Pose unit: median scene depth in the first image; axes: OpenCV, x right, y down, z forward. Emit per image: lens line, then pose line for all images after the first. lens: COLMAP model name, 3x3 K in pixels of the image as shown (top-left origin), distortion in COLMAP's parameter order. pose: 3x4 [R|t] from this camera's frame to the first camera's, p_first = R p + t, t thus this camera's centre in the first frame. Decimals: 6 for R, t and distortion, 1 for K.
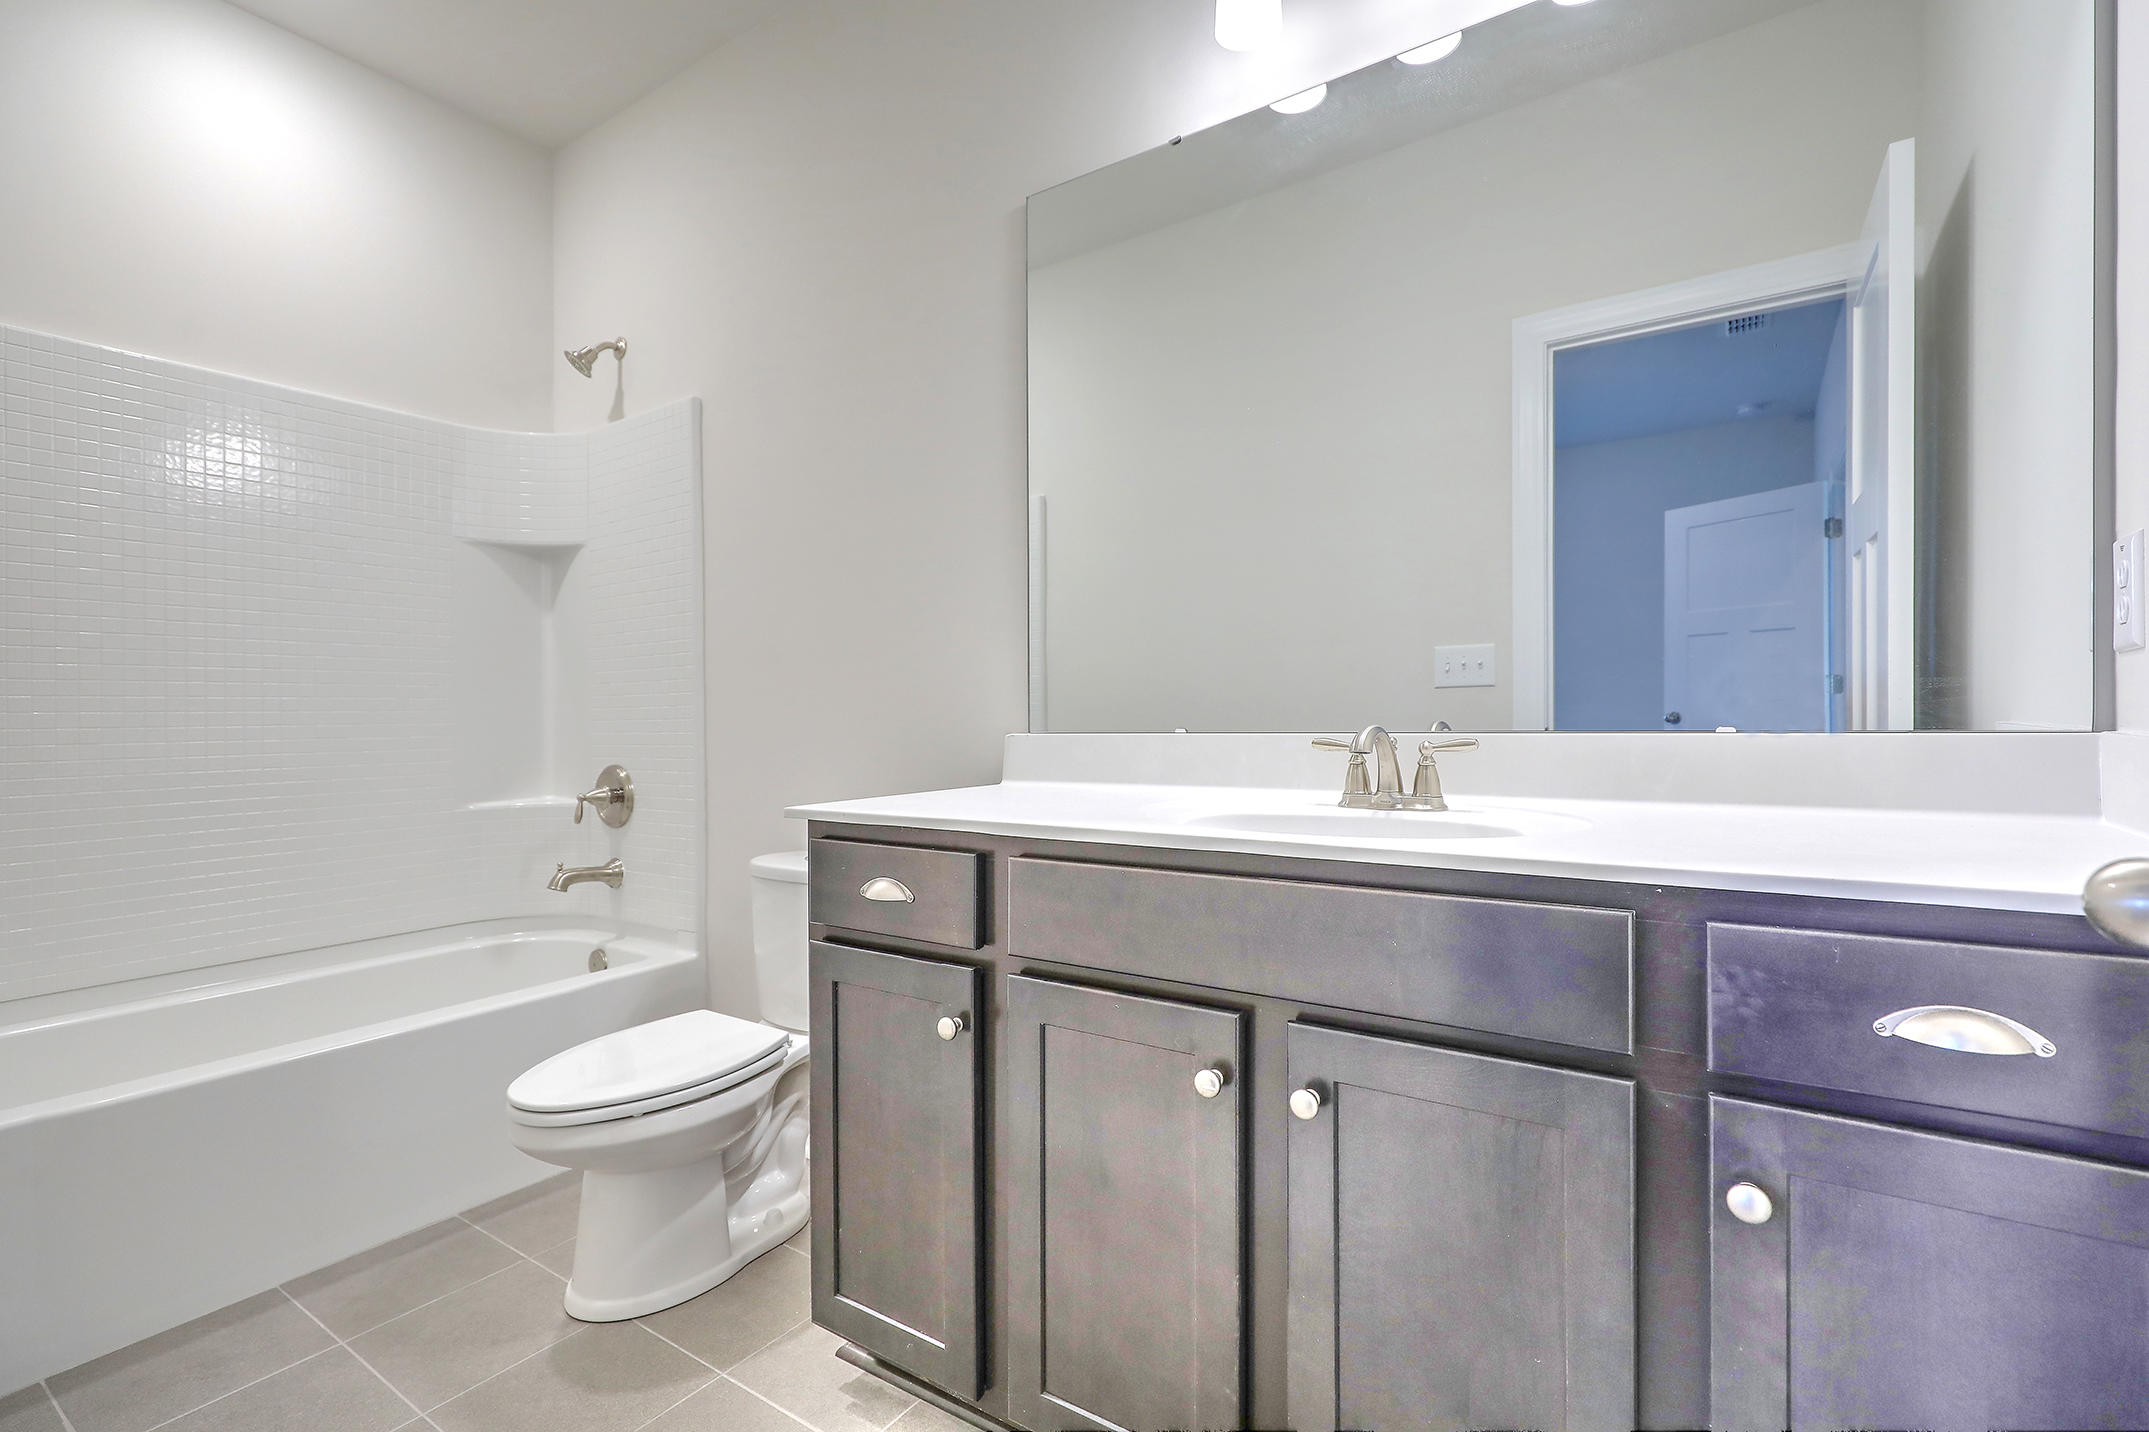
lens RADIAL K [[976.5, 0, 1073.1], [0, 976.5, 753.9], [0, 0, 1]] dist [-0.000775, 0.000579]
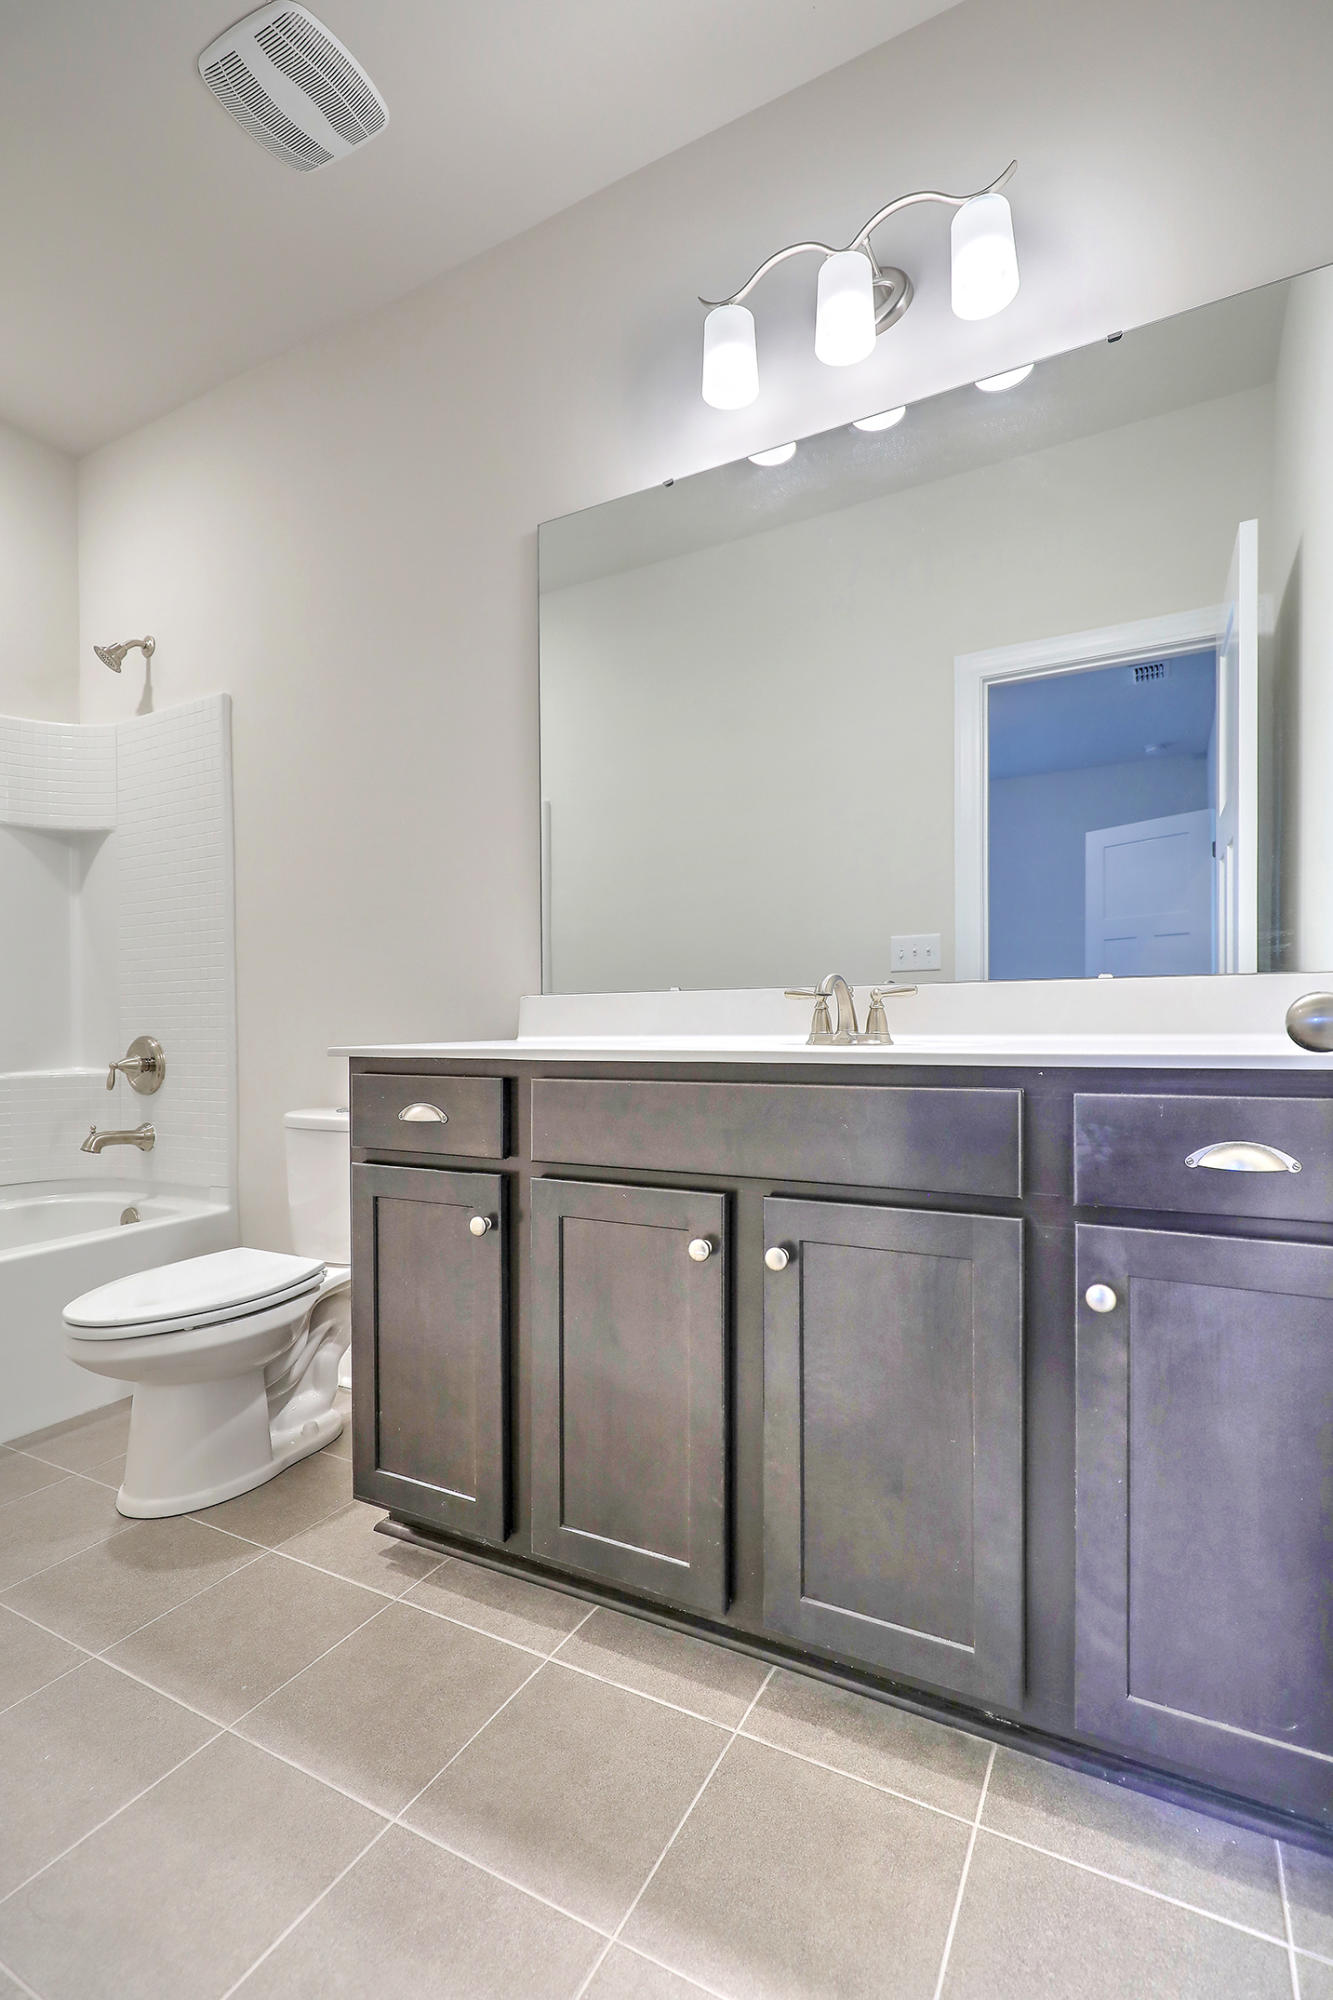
lens RADIAL K [[908.8, 0, 665.8], [0, 908.8, 1056.0], [0, 0, 1]] dist [-0.000775, 0.000579]
pose [[0.994484, -0.001029, 0.104886, -0.014124], [0.001049, 0.999999, -0.000137, 0.058111], [-0.104886, 0.000246, 0.994484, -0.080144]]
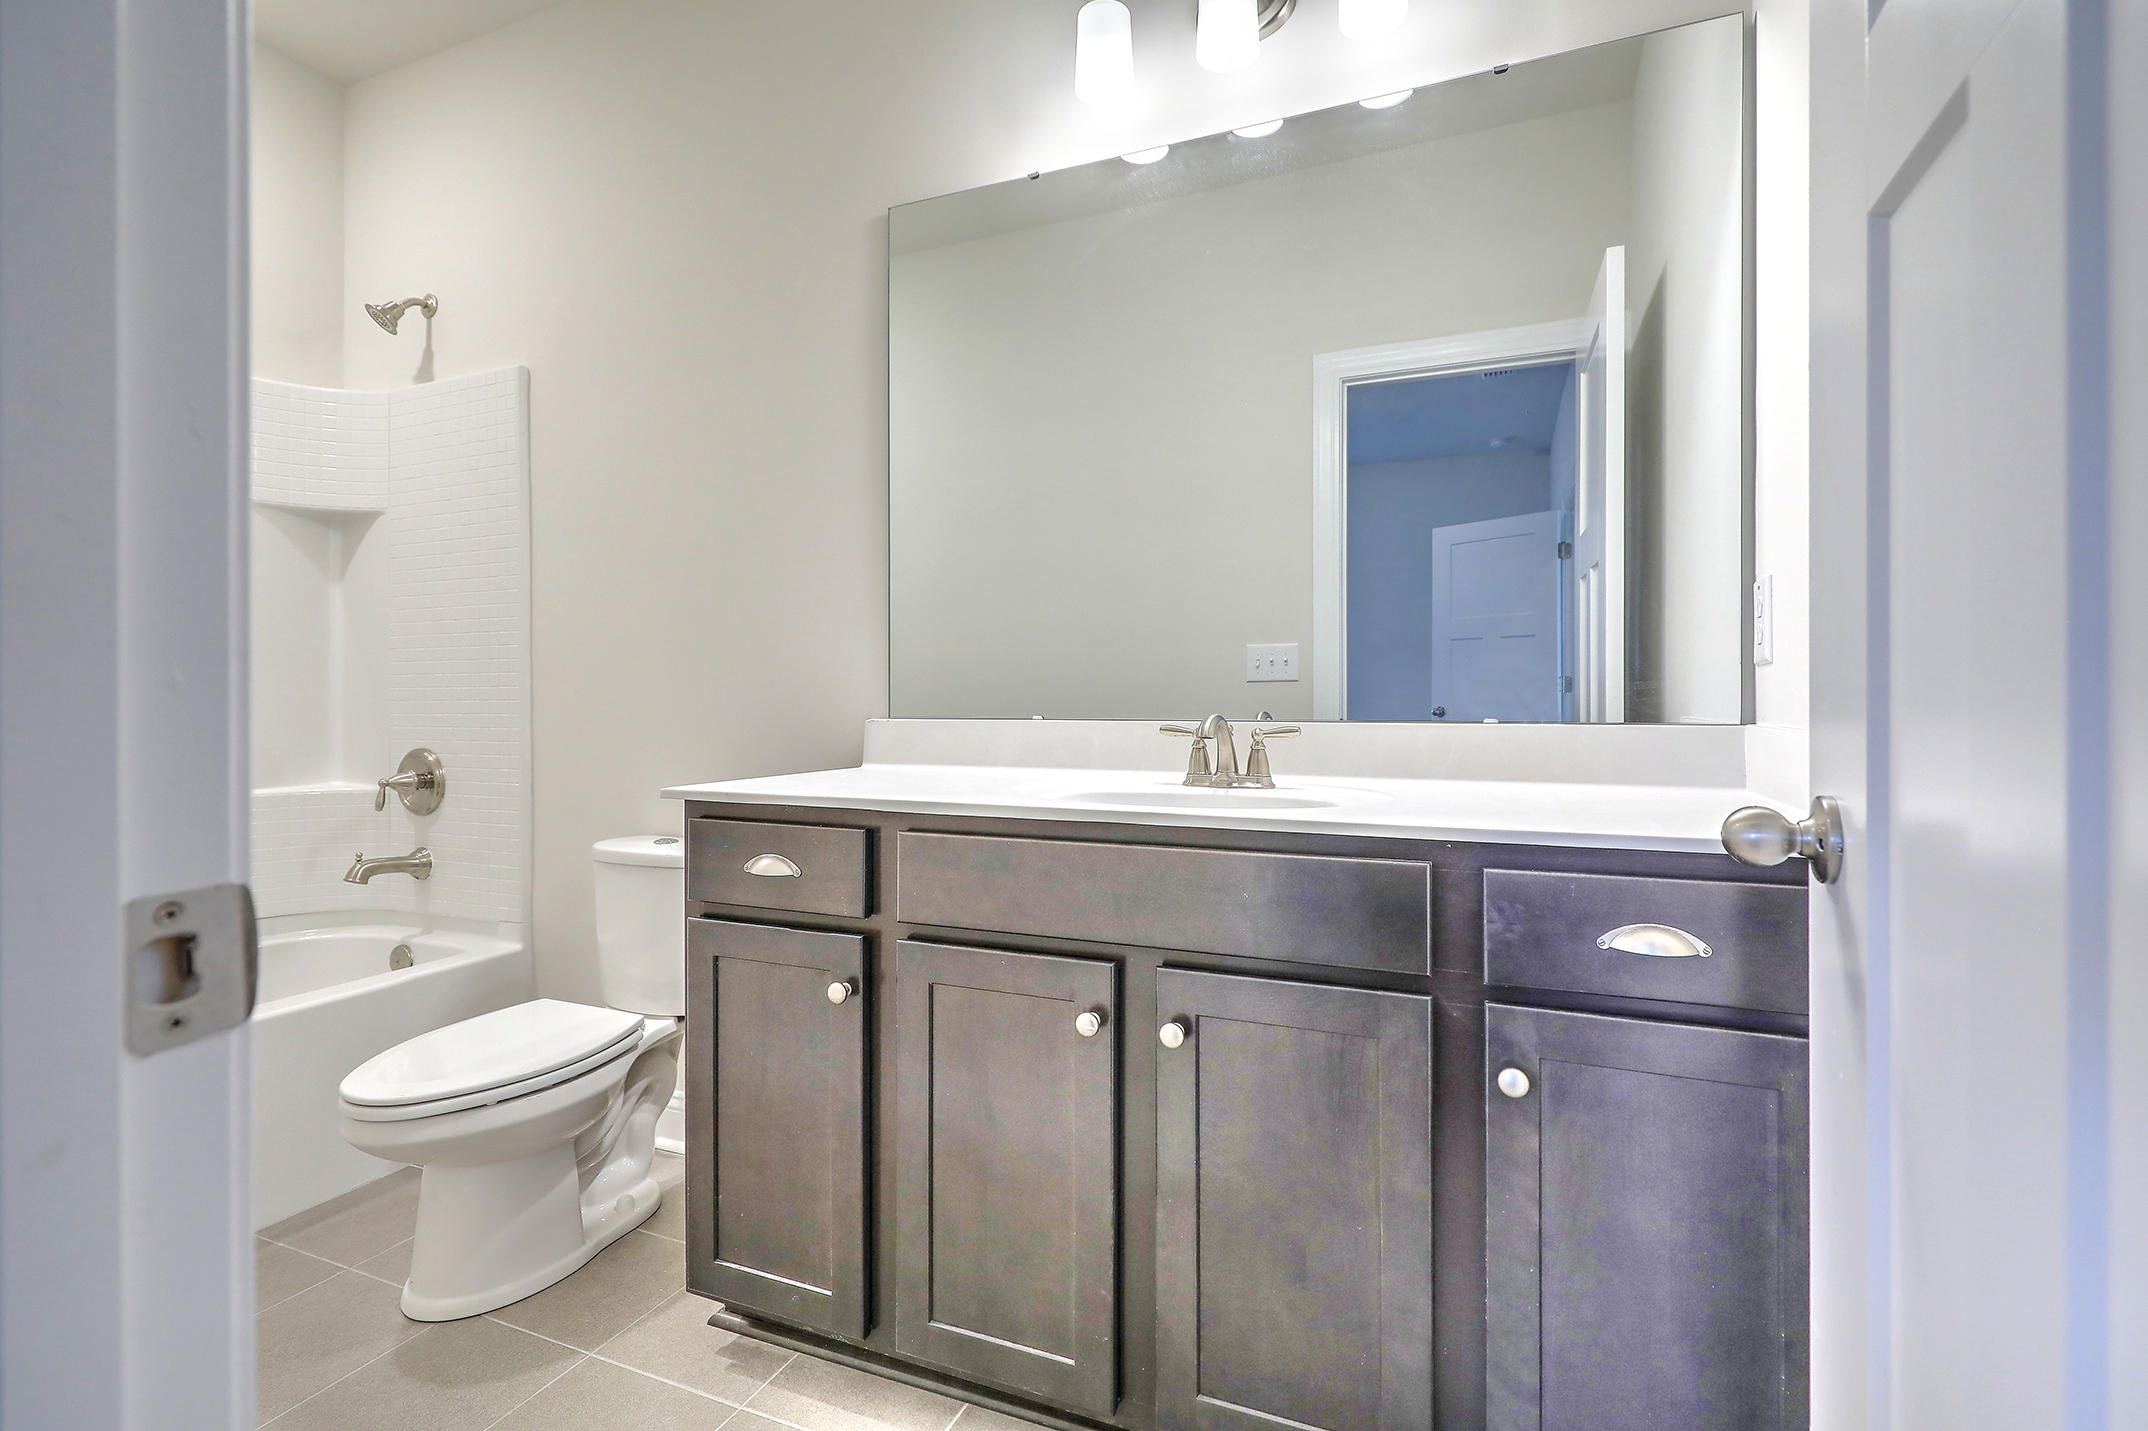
lens RADIAL K [[976.0, 0, 1075.8], [0, 976.0, 732.8], [0, 0, 1]] dist [-0.000775, 0.000579]
pose [[0.980365, 0.007391, 0.197052, -0.064529], [-0.005485, 0.999933, -0.010217, 0.004358], [-0.197114, 0.008935, 0.980340, -0.076330]]
